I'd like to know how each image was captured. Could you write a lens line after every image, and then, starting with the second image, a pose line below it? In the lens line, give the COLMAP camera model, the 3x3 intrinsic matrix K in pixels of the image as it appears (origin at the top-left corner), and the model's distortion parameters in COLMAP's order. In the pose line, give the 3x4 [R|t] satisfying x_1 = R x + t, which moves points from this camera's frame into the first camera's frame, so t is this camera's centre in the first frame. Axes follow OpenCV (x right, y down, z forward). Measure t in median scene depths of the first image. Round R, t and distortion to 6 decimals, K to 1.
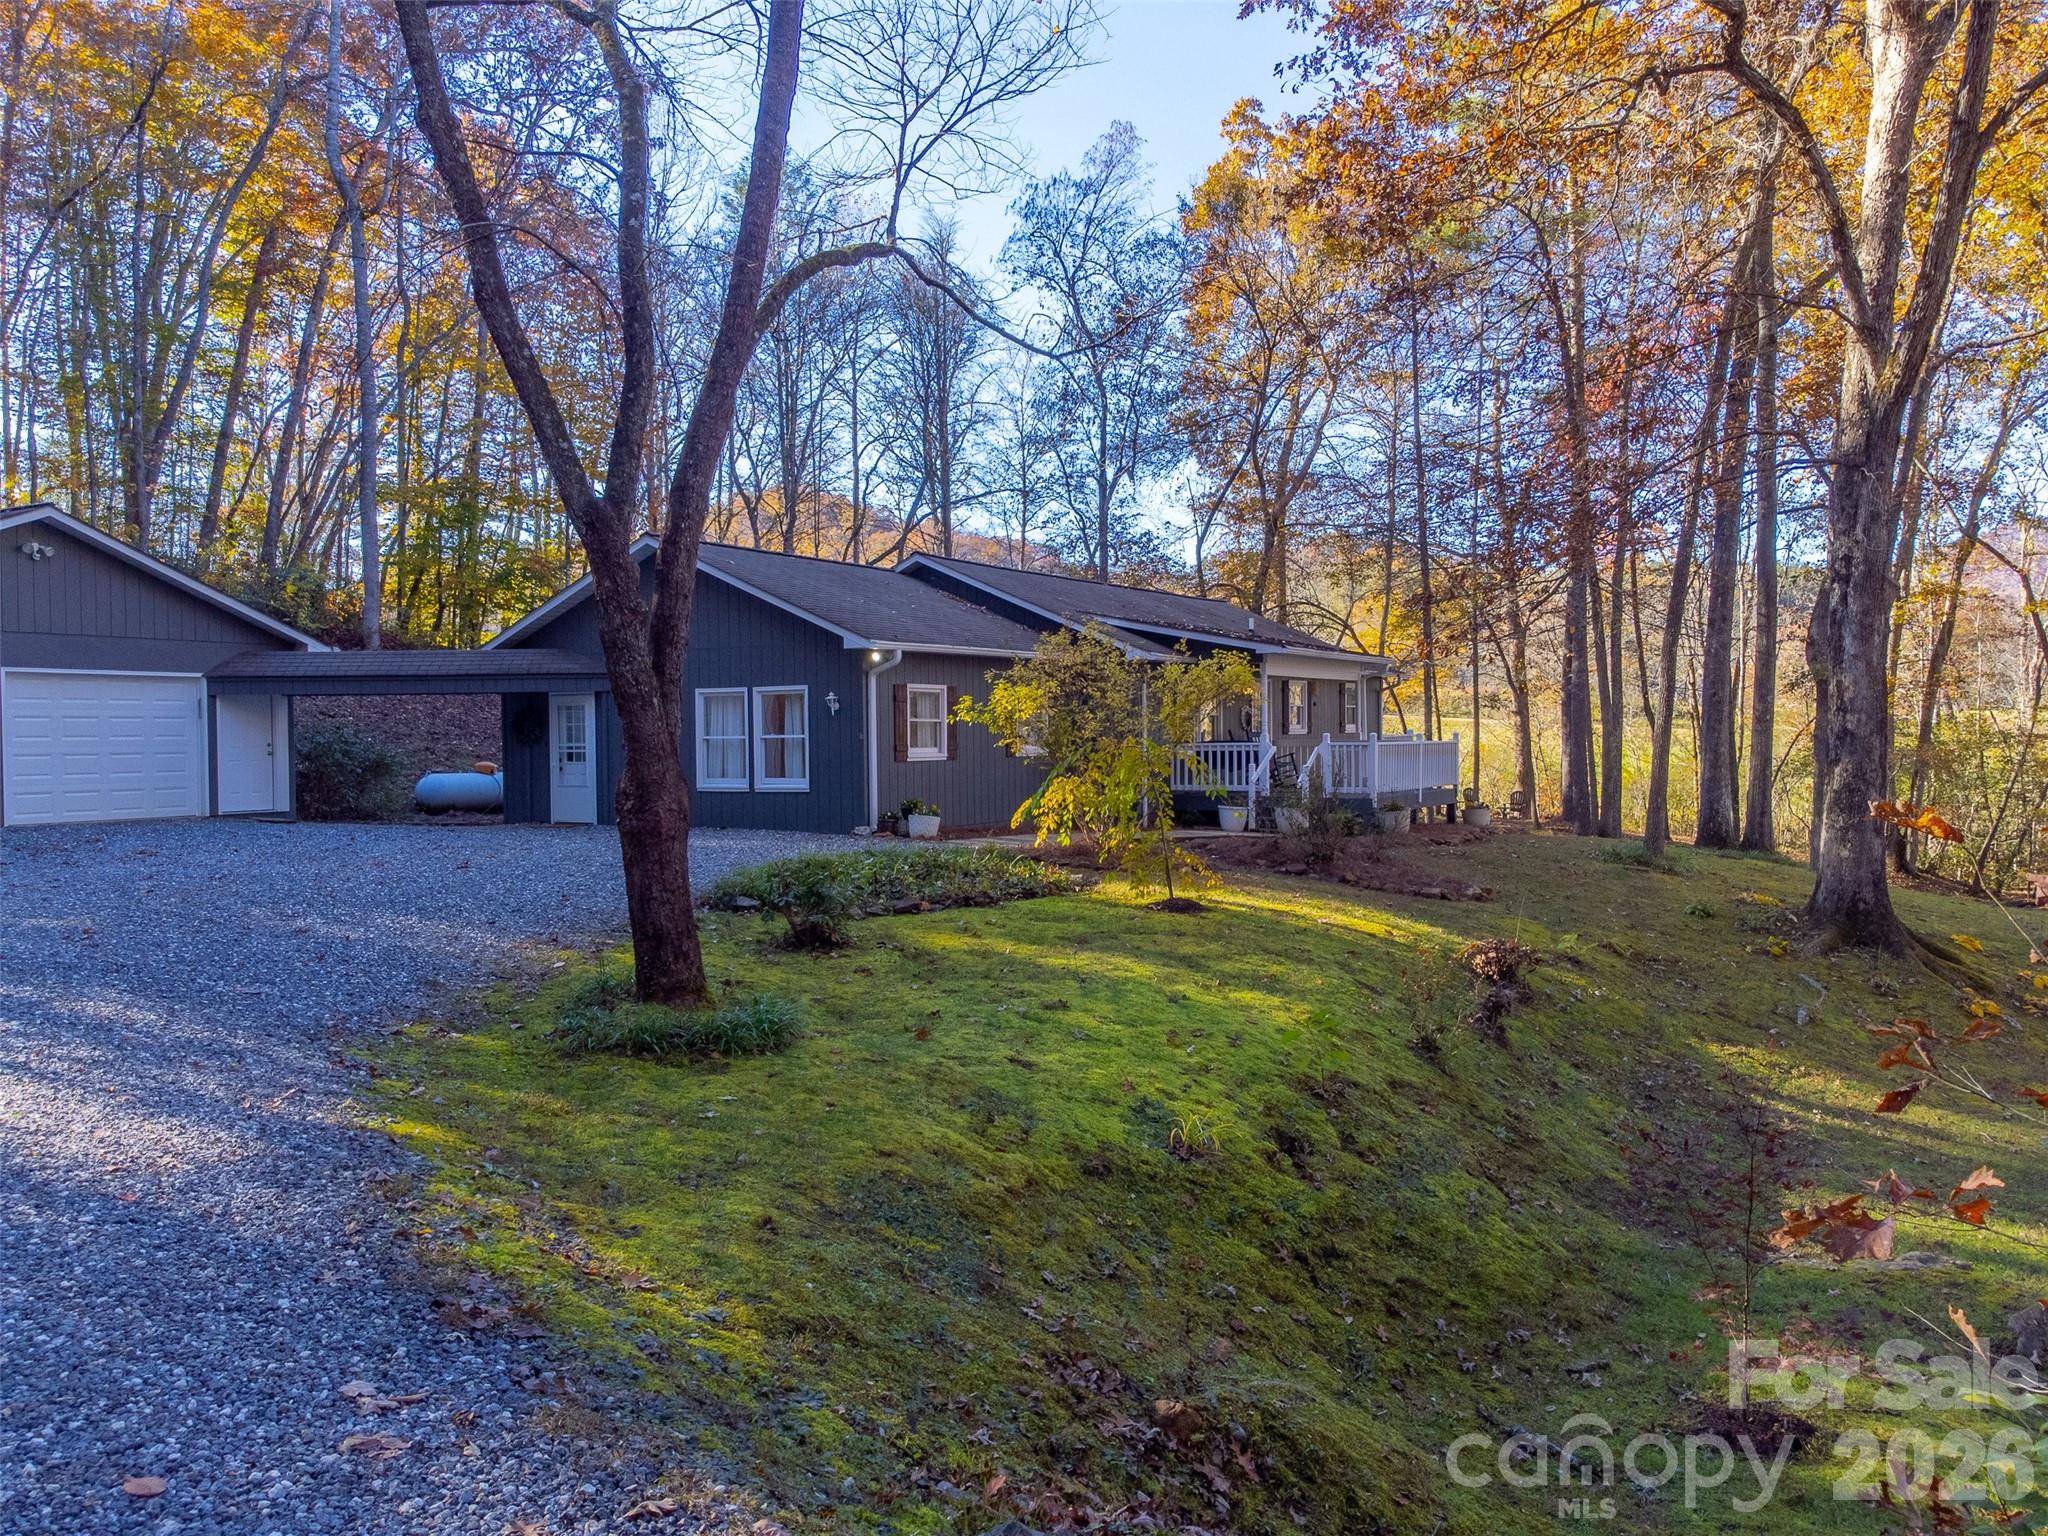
lens RADIAL K [[1519.3, 0, 1024.0], [0, 1519.3, 768.0], [0, 0, 1]] dist [0.030840, -0.002701]
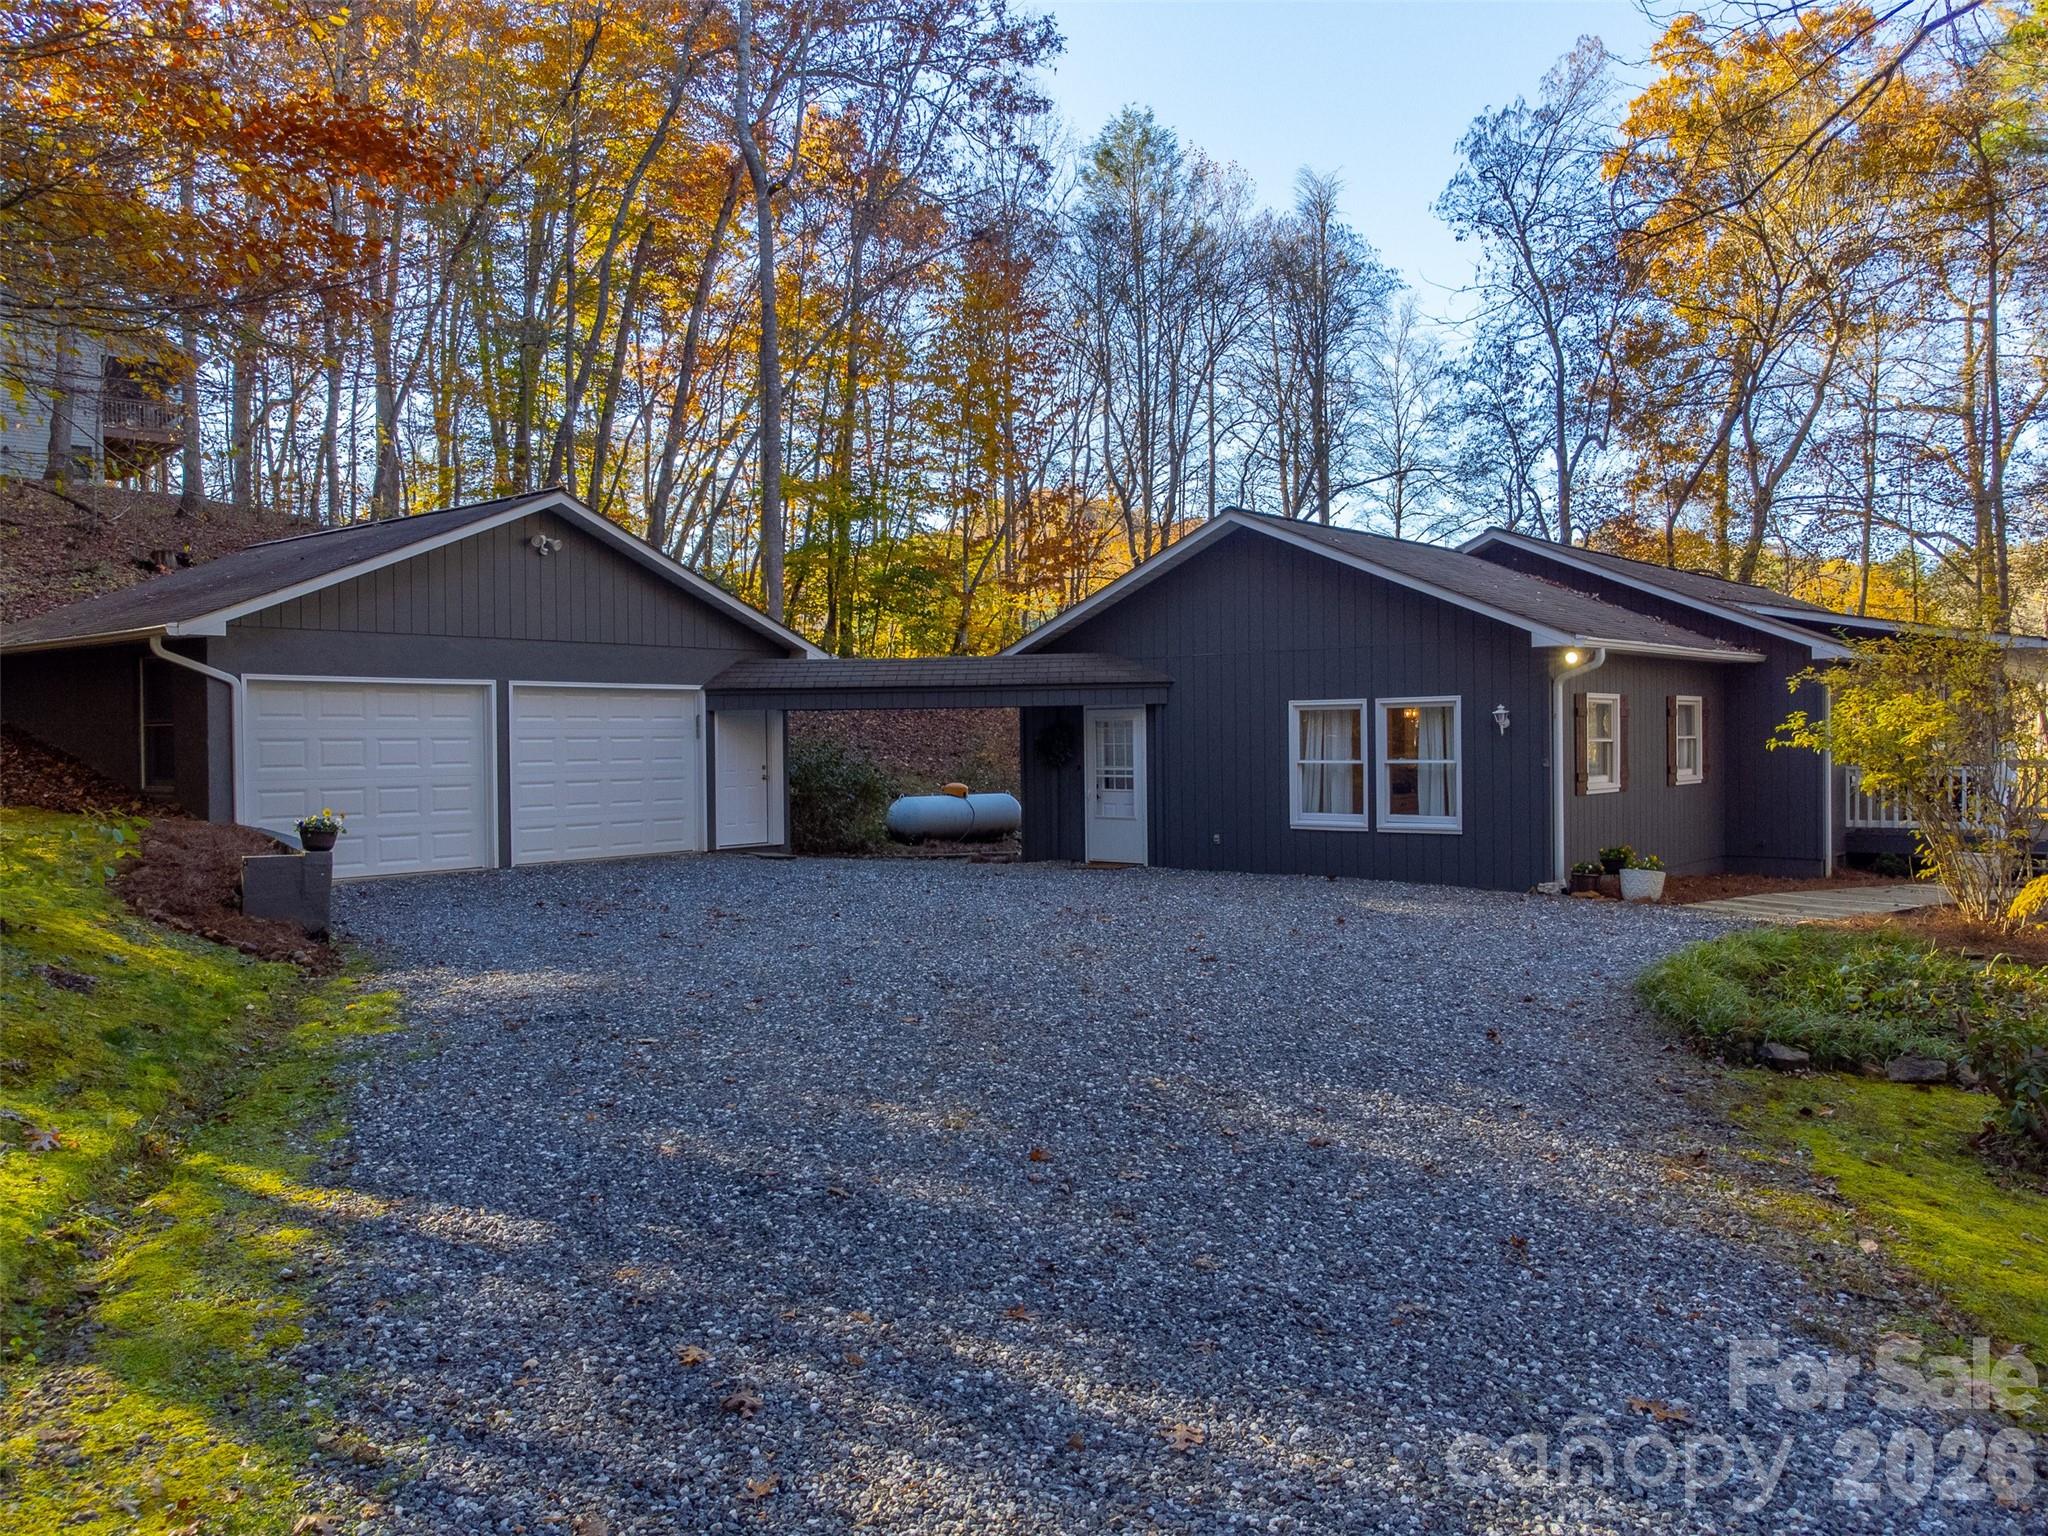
lens RADIAL K [[1528.3, 0, 1026.5], [0, 1528.3, 753.0], [0, 0, 1]] dist [0.028359, -0.005061]
pose [[0.986629, 0.001637, -0.162973, -0.211159], [-0.003415, 0.999938, -0.010630, -0.015039], [0.162946, 0.011045, 0.986573, 0.180653]]
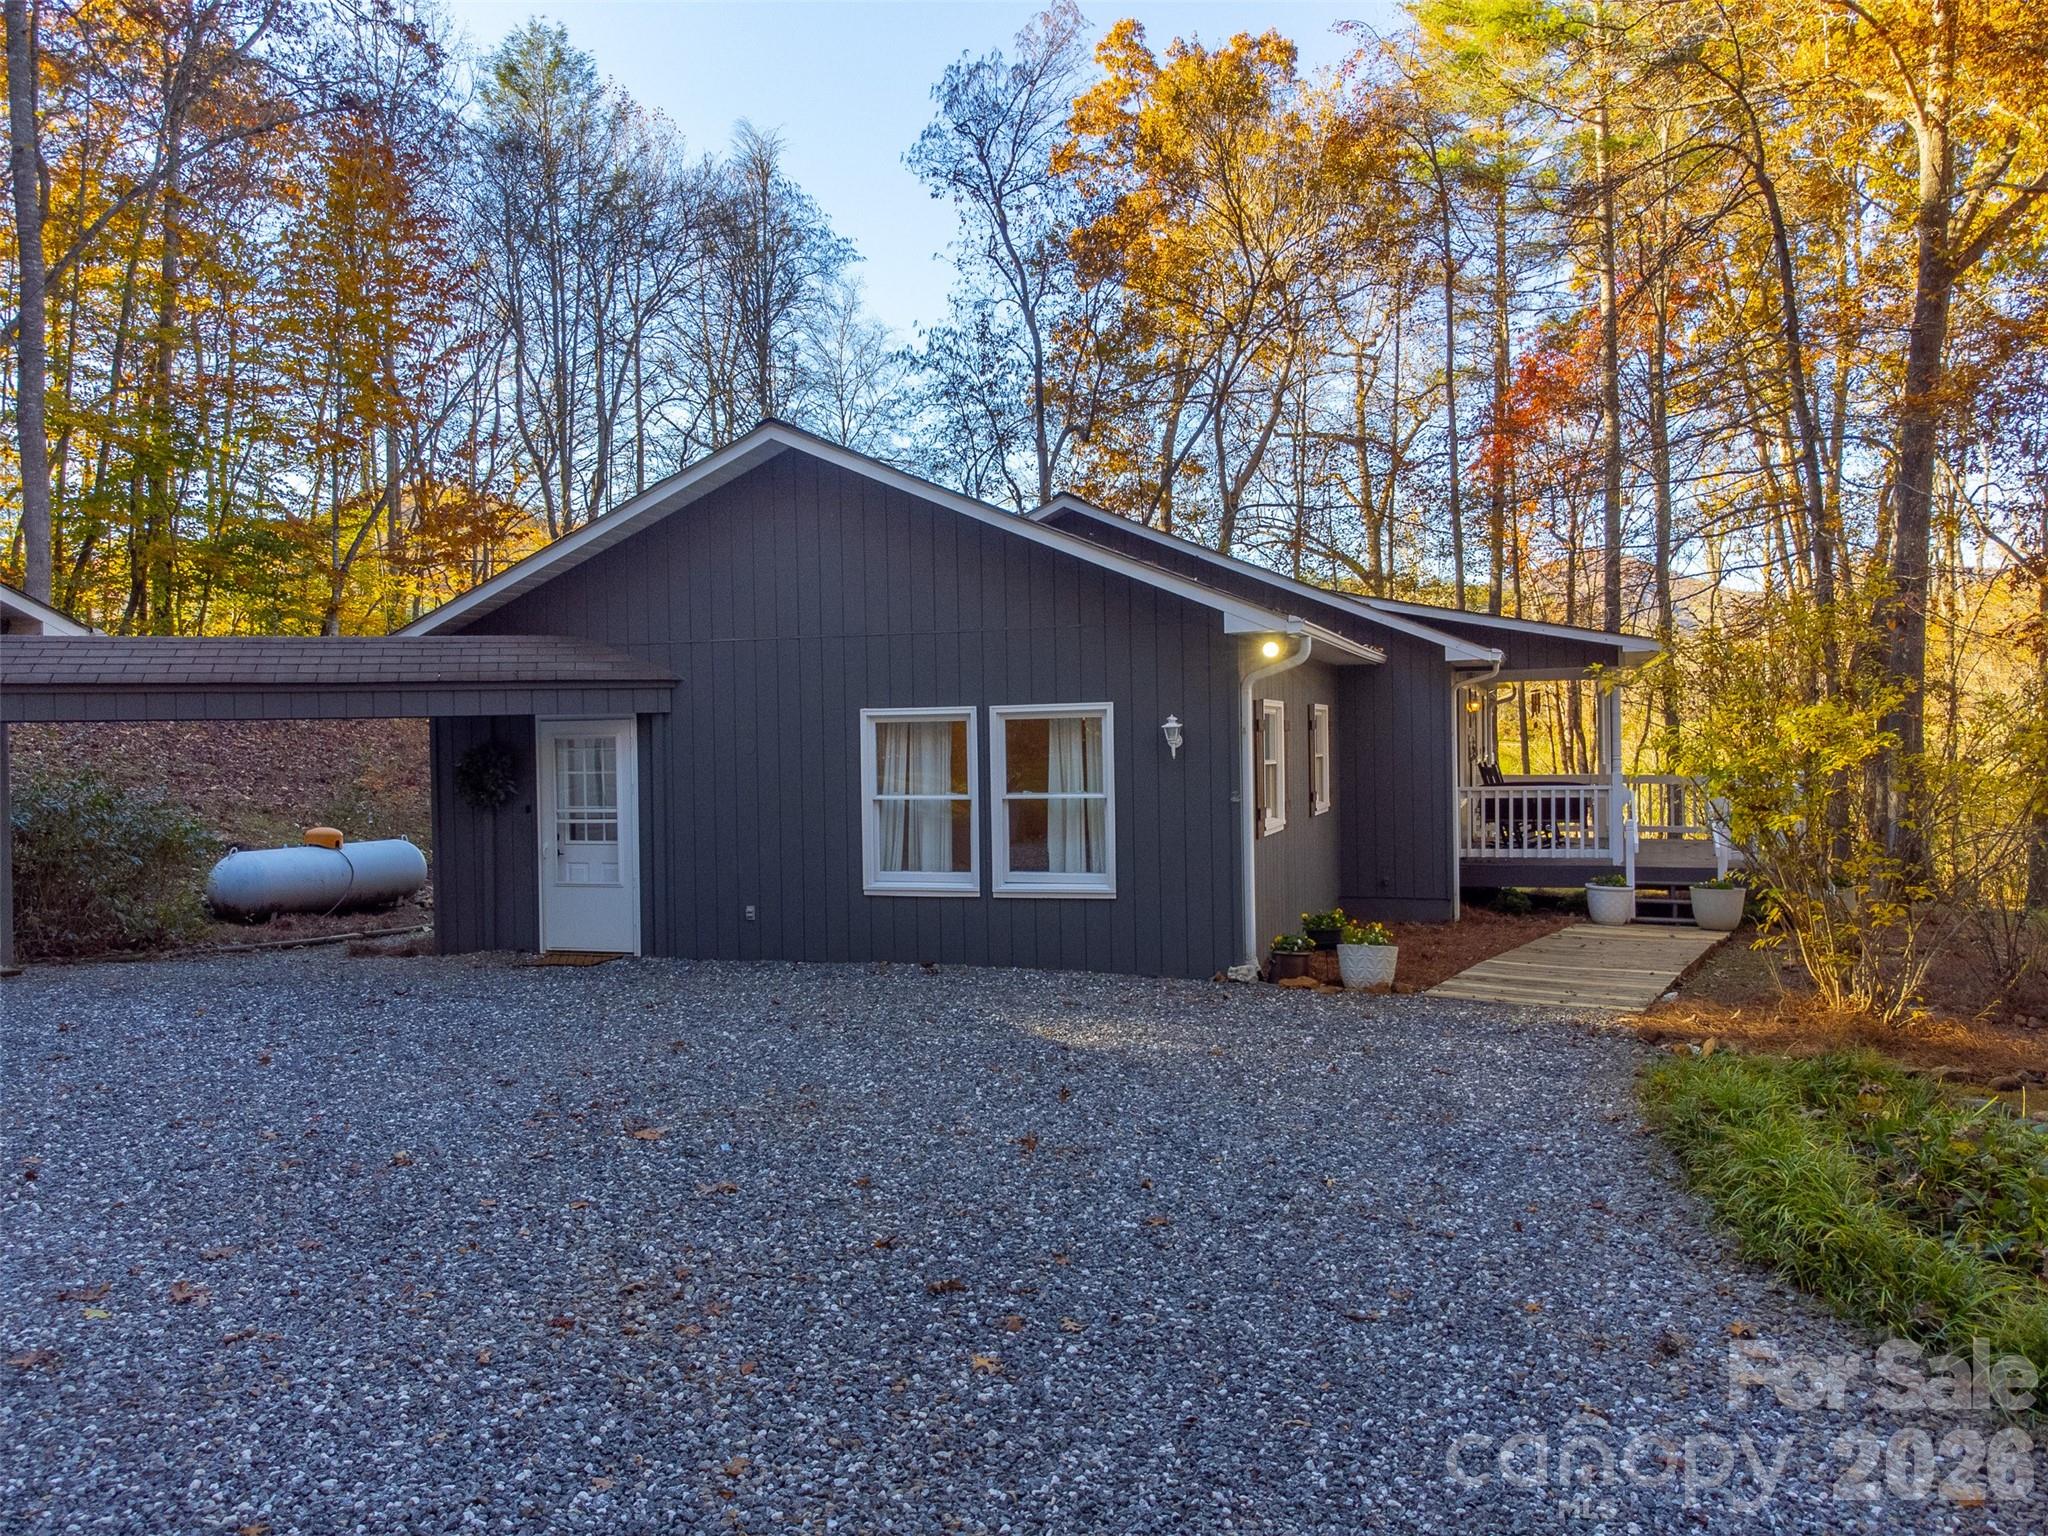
lens RADIAL K [[1528.3, 0, 1026.5], [0, 1528.3, 753.0], [0, 0, 1]] dist [0.028359, -0.005061]
pose [[0.976272, -0.007842, 0.216406, -0.263310], [0.011265, 0.999830, -0.014589, -0.026296], [-0.216255, 0.016681, 0.976194, 0.430529]]
